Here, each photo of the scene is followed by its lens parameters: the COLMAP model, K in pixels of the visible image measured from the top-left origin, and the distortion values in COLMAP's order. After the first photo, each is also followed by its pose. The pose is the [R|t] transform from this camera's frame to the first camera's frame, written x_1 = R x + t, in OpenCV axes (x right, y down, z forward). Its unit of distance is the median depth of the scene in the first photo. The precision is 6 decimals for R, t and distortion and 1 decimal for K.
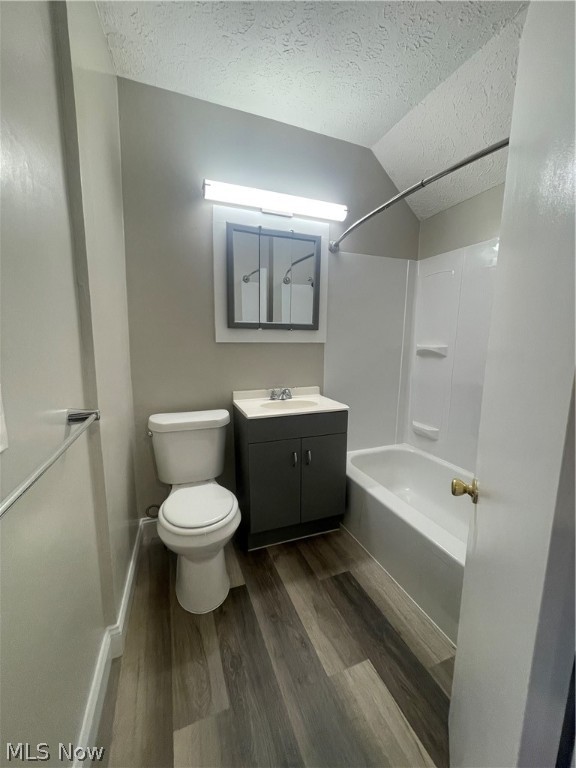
lens RADIAL K [[309.4, 0, 288.4], [0, 309.4, 384.3], [0, 0, 1]] dist [0.000743, -0.000220]
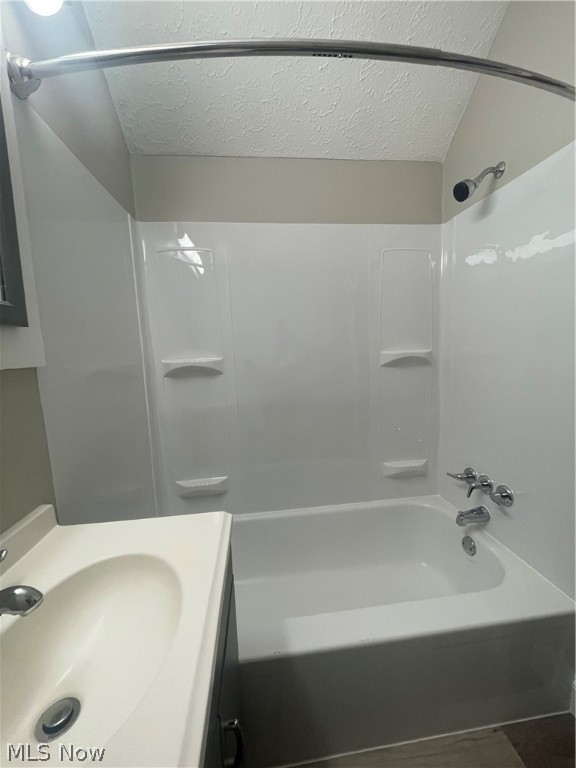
lens RADIAL K [[309.4, 0, 288.9], [0, 309.4, 385.4], [0, 0, 1]] dist [0.000743, -0.000220]
pose [[0.244543, -0.131967, 0.960616, -0.131451], [0.181436, 0.979425, 0.088363, -0.095631], [-0.952512, 0.152682, 0.263455, 0.662820]]
